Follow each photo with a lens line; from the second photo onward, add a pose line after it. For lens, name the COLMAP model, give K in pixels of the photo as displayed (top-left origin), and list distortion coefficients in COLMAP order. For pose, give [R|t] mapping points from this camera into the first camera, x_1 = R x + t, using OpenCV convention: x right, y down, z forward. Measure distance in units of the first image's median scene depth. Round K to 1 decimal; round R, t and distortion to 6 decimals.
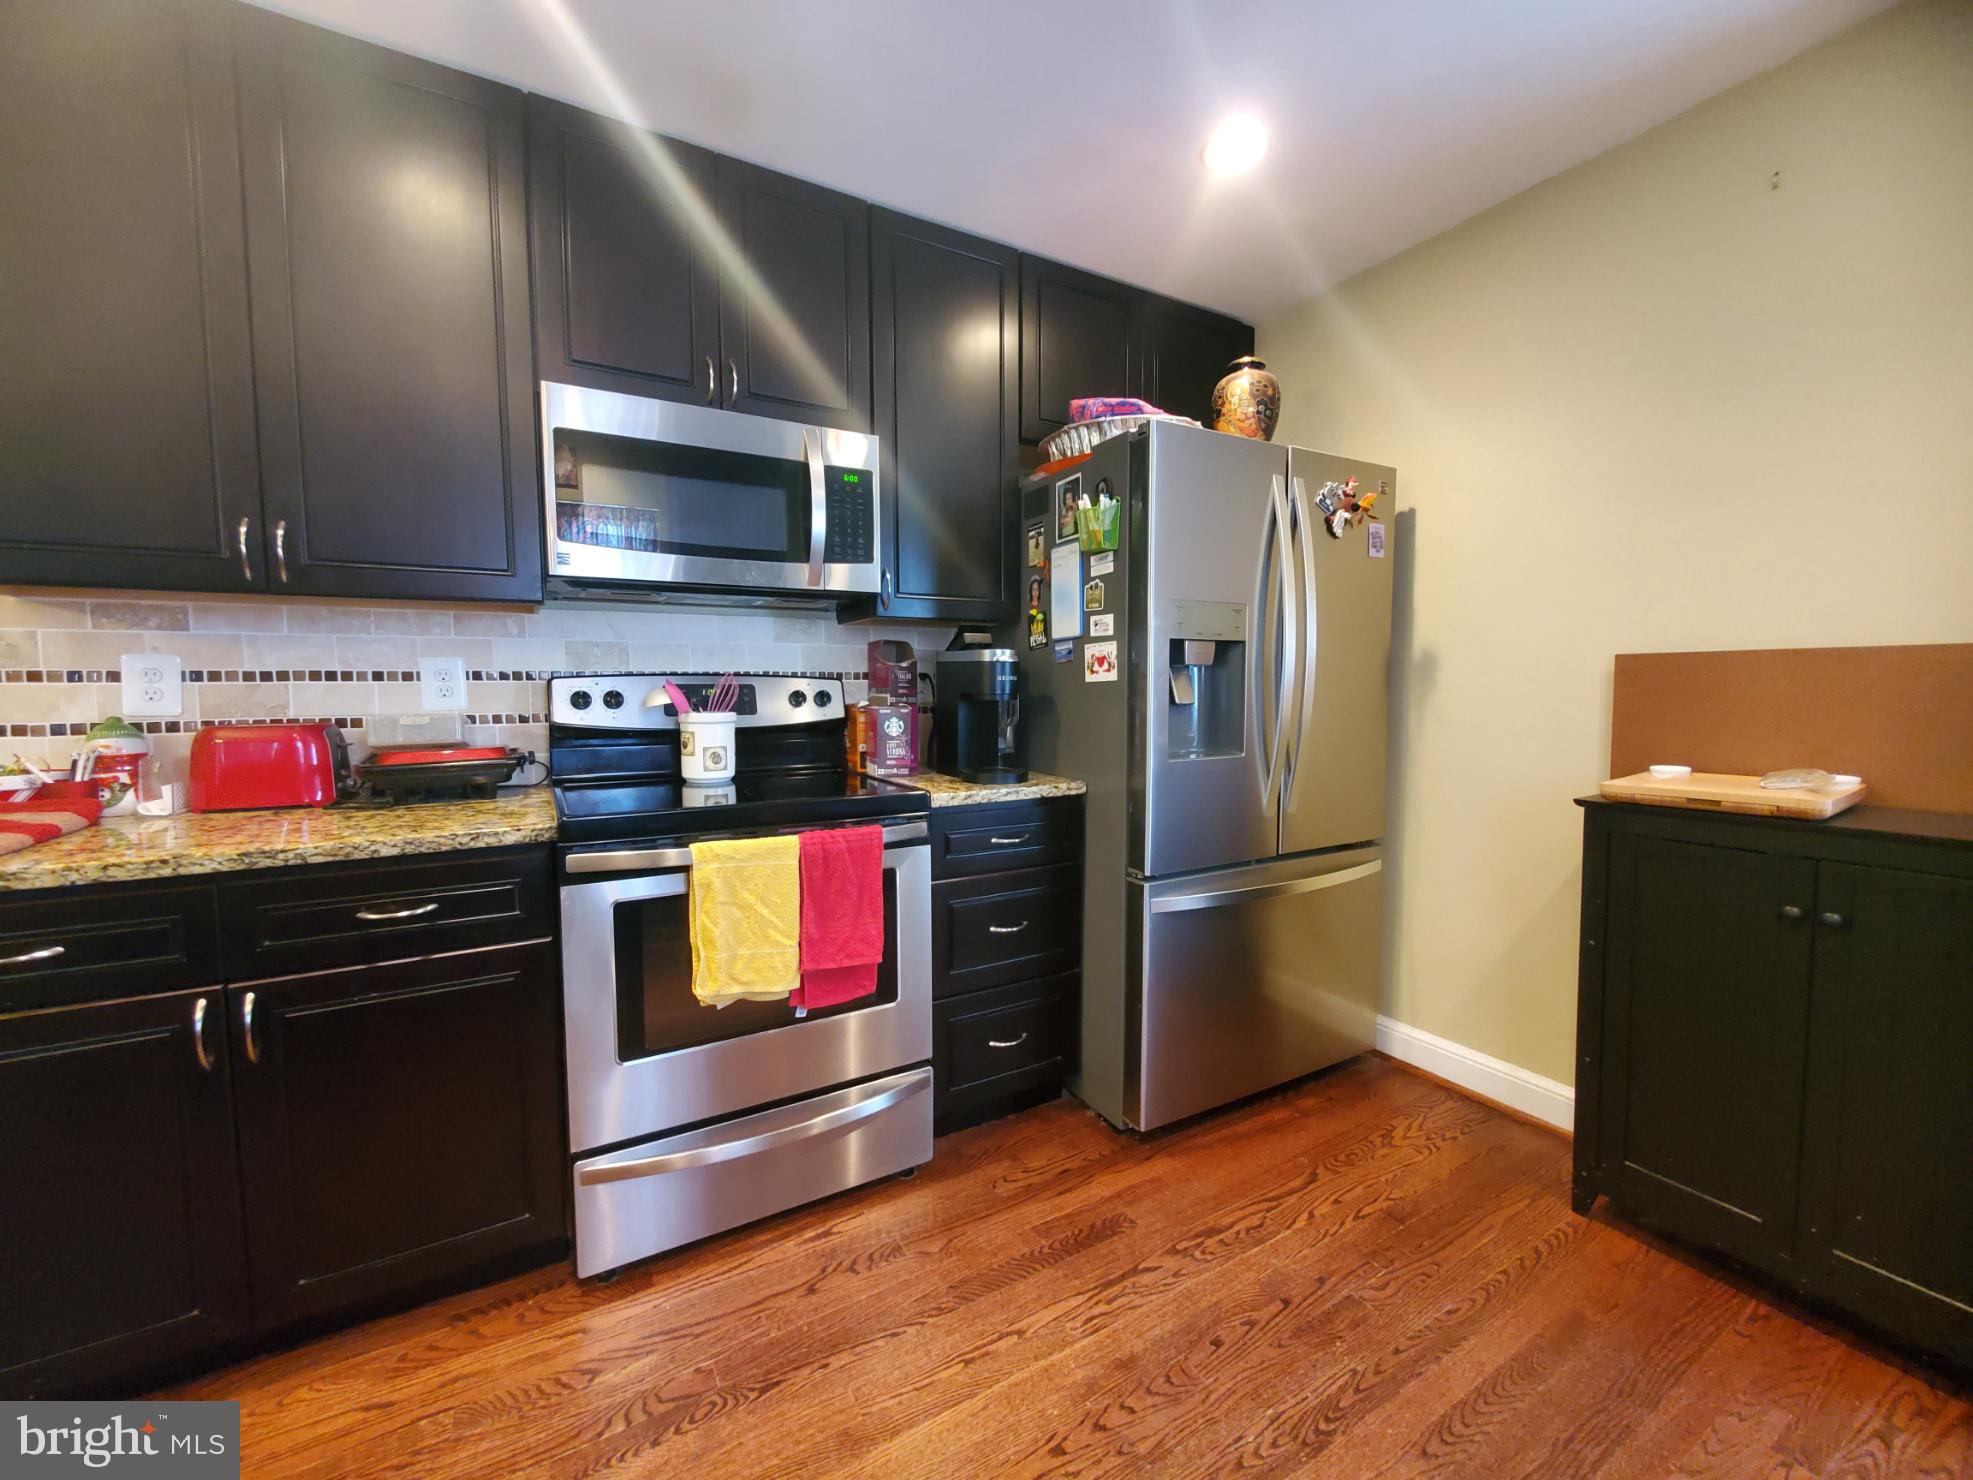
lens RADIAL K [[783.7, 0, 986.5], [0, 783.7, 740.0], [0, 0, 1]] dist [-0.001487, -0.000177]
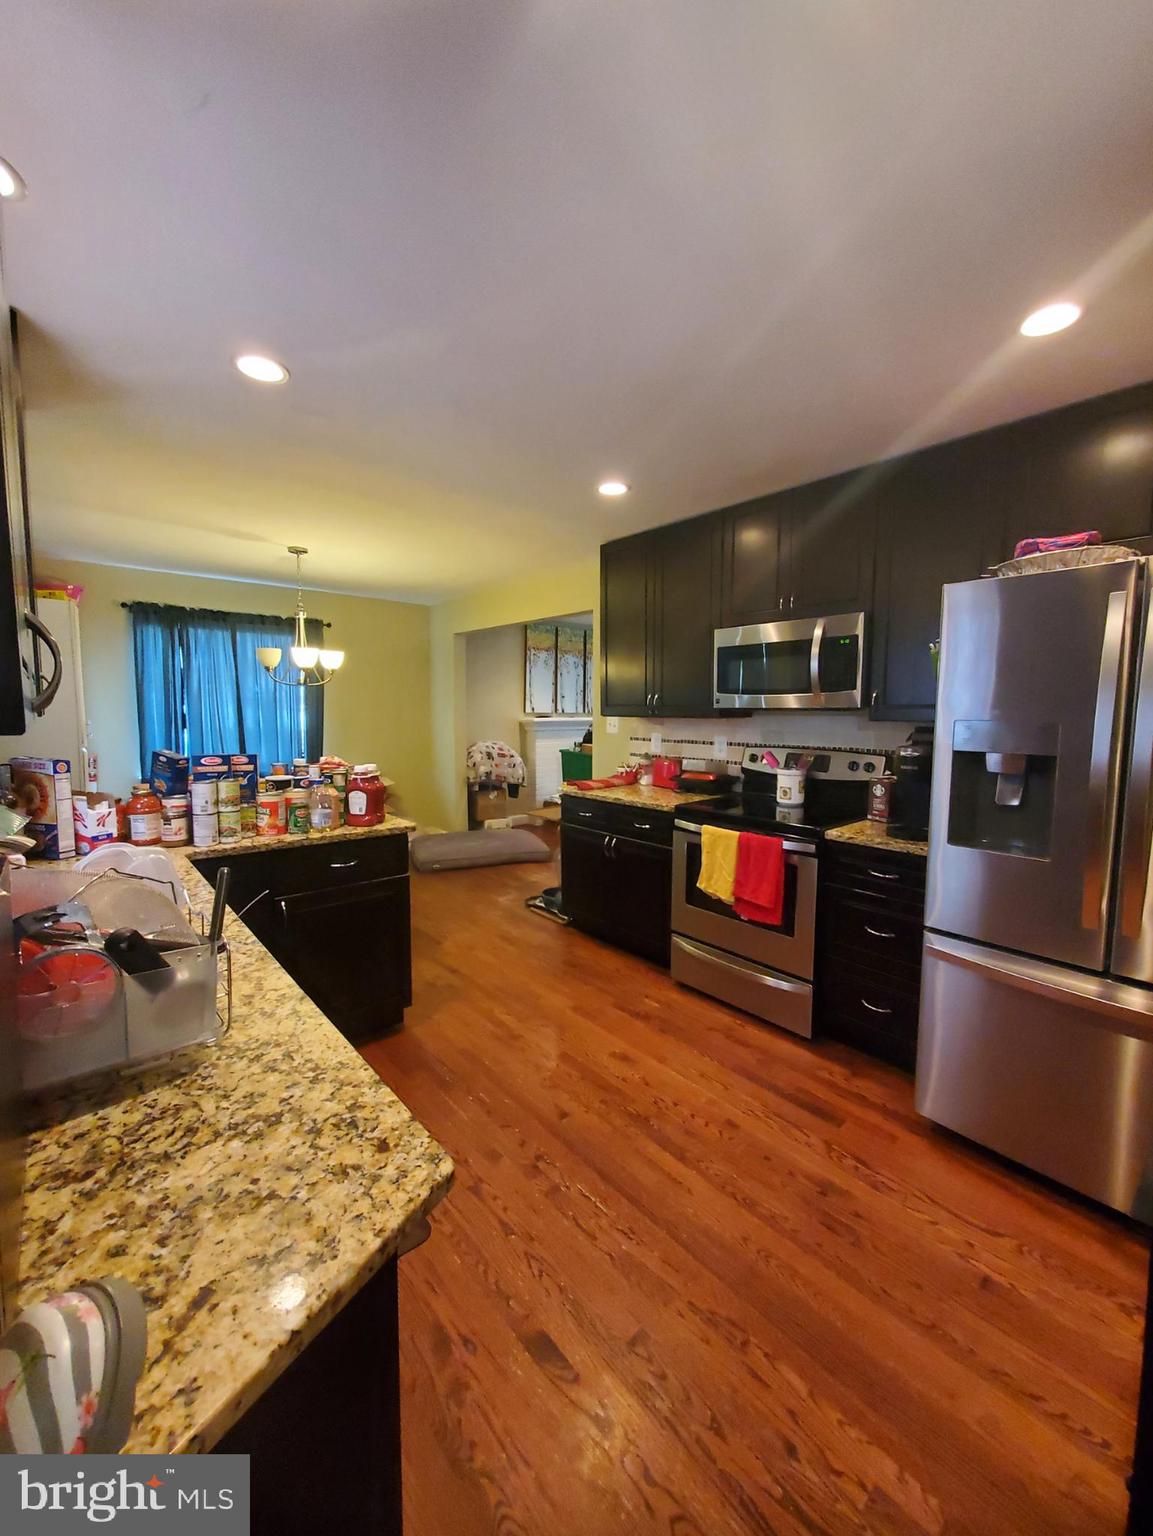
lens RADIAL K [[602.5, 0, 576.5], [0, 602.5, 768.0], [0, 0, 1]] dist [-0.002001, -0.000126]
pose [[0.181298, 0.102123, -0.978111, 1.056744], [-0.071665, 0.993321, 0.090428, -0.141441], [0.980814, 0.053702, 0.187406, 0.202609]]
